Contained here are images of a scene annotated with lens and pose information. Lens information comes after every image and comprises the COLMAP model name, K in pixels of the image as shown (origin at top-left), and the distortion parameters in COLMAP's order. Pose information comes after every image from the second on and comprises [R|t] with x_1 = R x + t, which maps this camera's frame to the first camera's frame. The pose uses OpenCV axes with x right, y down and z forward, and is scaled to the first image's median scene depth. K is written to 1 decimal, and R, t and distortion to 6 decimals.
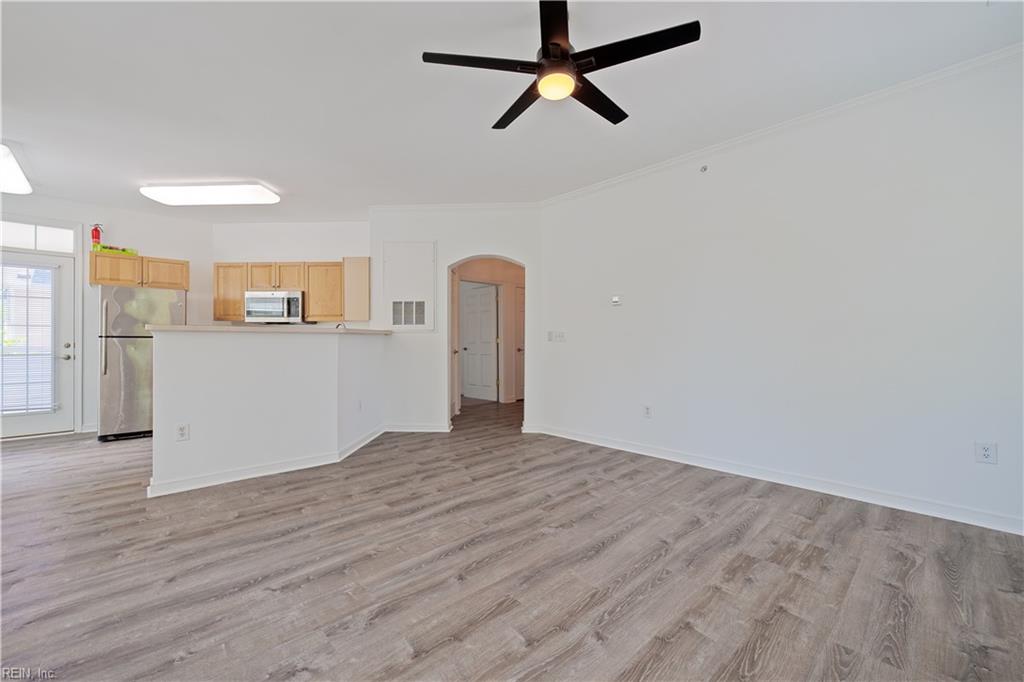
lens RADIAL K [[419.7, 0, 507.2], [0, 419.7, 339.4], [0, 0, 1]] dist [-0.003924, 0.000524]
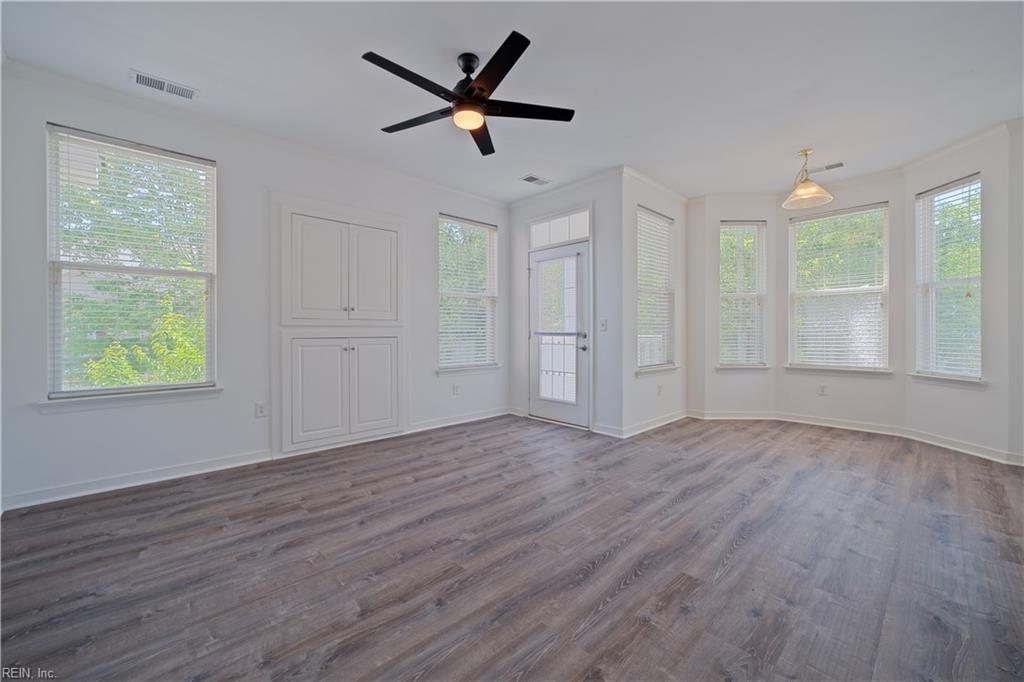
lens RADIAL K [[409.8, 0, 509.7], [0, 409.8, 334.7], [0, 0, 1]] dist [-0.015012, 0.005767]
pose [[-0.999985, 0.004139, -0.003465, 0.004944], [0.004135, 0.999991, 0.000895, 0.010390], [0.003468, 0.000881, -0.999994, 1.643459]]
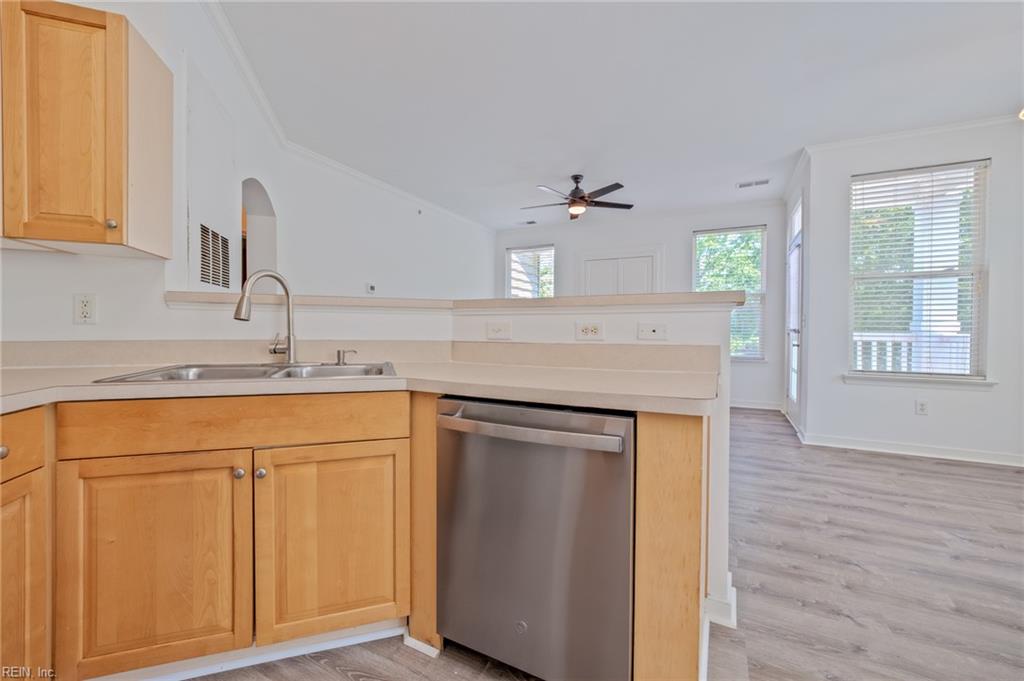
lens RADIAL K [[409.8, 0, 509.7], [0, 409.8, 334.2], [0, 0, 1]] dist [-0.015012, 0.005767]
pose [[-0.345245, -0.015827, 0.938379, -1.331351], [-0.008040, 0.999871, 0.013906, 0.012757], [-0.938478, -0.002744, -0.345327, 1.557762]]
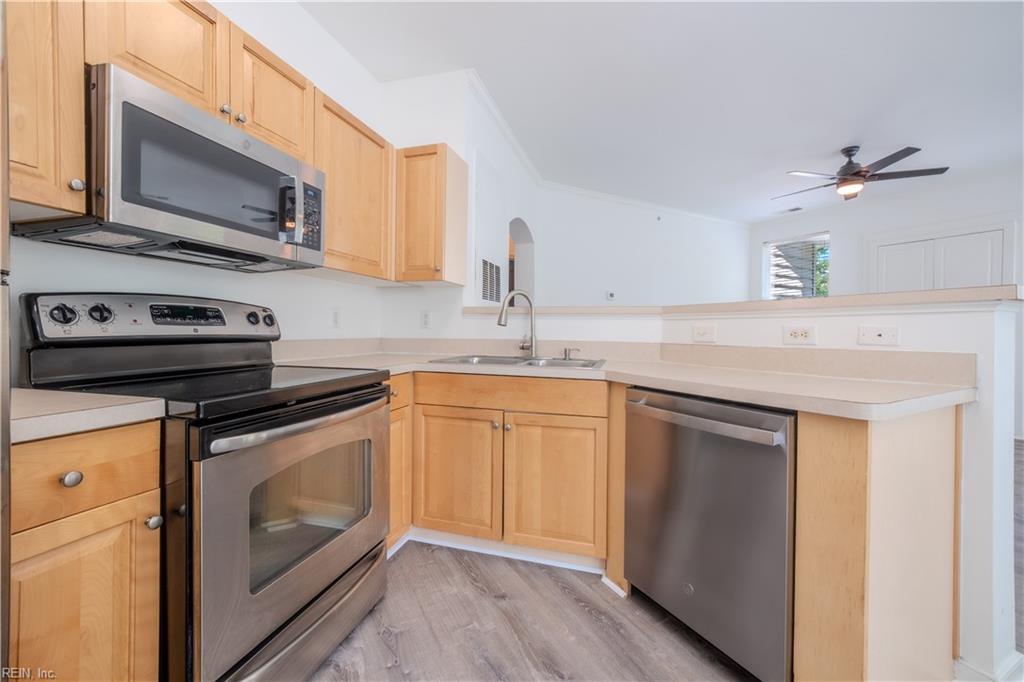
lens RADIAL K [[409.8, 0, 509.7], [0, 409.8, 334.7], [0, 0, 1]] dist [-0.015012, 0.005767]
pose [[0.249947, -0.009658, 0.968211, -1.467686], [-0.009677, 0.999875, 0.012472, 0.012183], [-0.968211, -0.012487, 0.249822, 1.491265]]
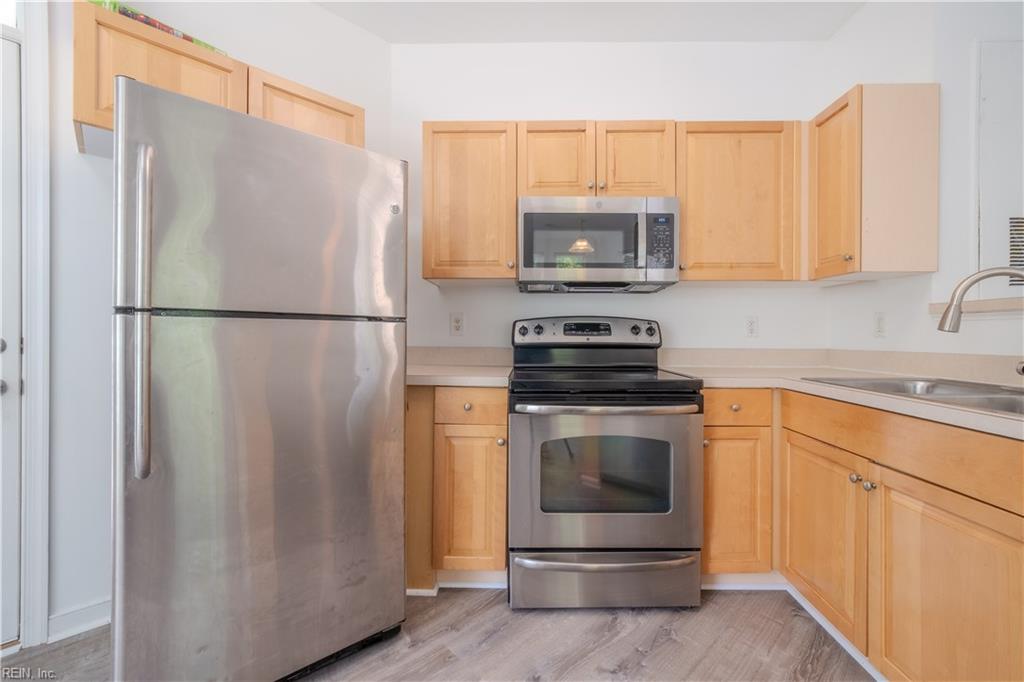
lens RADIAL K [[428.8, 0, 526.6], [0, 428.8, 336.3], [0, 0, 1]] dist [-0.002747, 0.000143]
pose [[0.999566, 0.002472, 0.029356, -1.213021], [-0.002560, 0.999992, 0.002938, 0.009665], [-0.029348, -0.003012, 0.999565, 1.213770]]
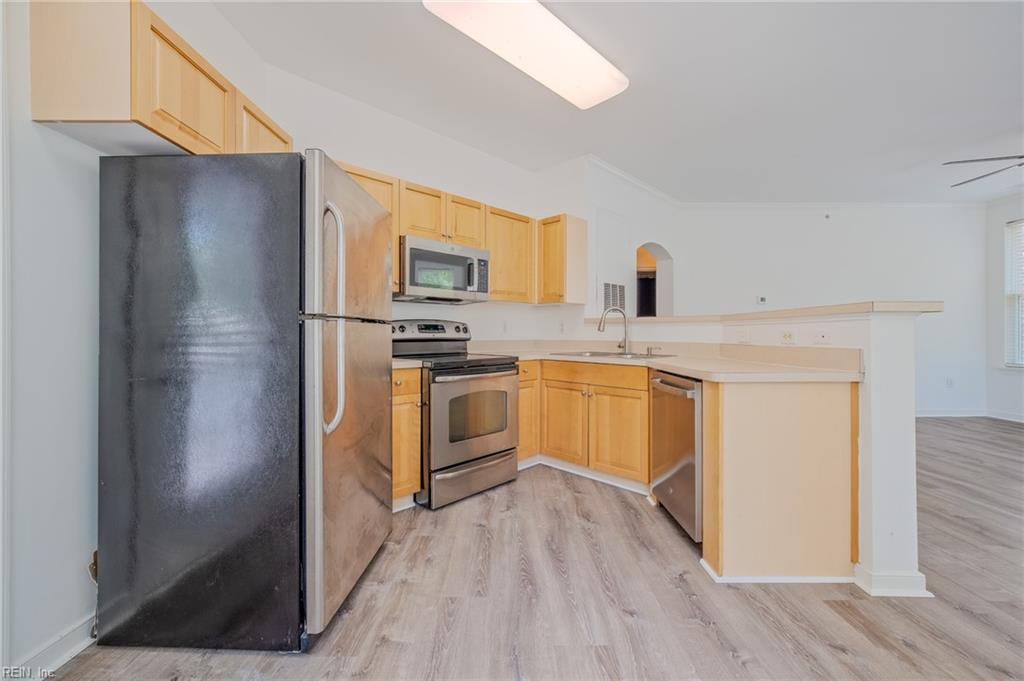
lens RADIAL K [[409.8, 0, 509.7], [0, 409.8, 334.2], [0, 0, 1]] dist [-0.015012, 0.005767]
pose [[0.680251, -0.001874, 0.732977, -1.746736], [-0.002287, 0.999986, 0.004679, 0.008386], [-0.732976, -0.004859, 0.680237, 1.092782]]
